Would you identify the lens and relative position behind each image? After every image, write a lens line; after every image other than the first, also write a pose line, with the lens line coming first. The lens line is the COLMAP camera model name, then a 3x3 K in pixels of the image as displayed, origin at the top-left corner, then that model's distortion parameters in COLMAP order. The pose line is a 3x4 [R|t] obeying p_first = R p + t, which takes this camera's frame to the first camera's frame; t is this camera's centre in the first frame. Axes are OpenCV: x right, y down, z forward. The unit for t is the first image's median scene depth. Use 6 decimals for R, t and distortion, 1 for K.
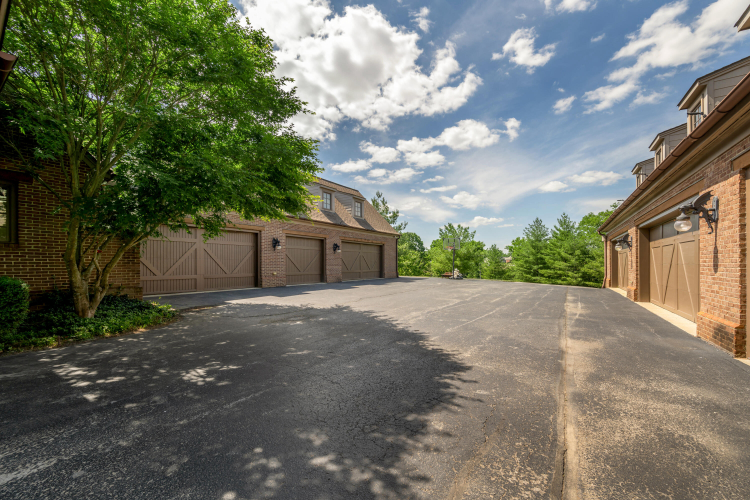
lens RADIAL K [[301.5, 0, 373.5], [0, 301.5, 268.3], [0, 0, 1]] dist [-0.002911, -0.000023]
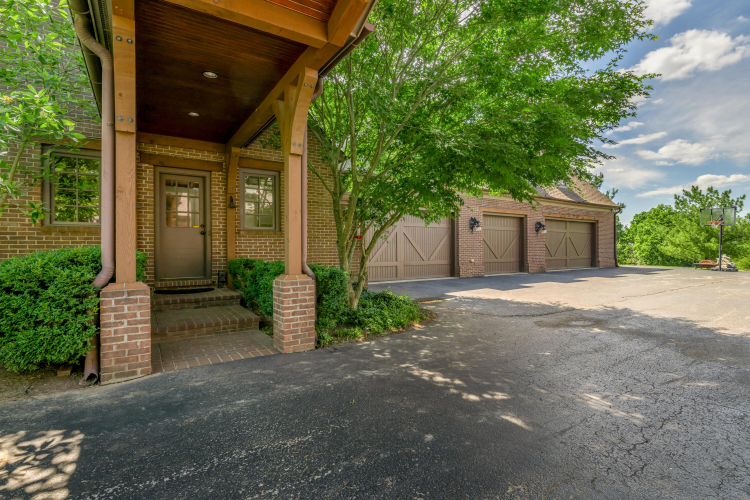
lens RADIAL K [[357.6, 0, 376.7], [0, 357.6, 248.0], [0, 0, 1]] dist [-0.002387, 0.000154]
pose [[0.916995, -0.006637, -0.398843, -0.155537], [0.000248, 0.999871, -0.016068, -0.001304], [0.398898, 0.014635, 0.916879, -0.000682]]
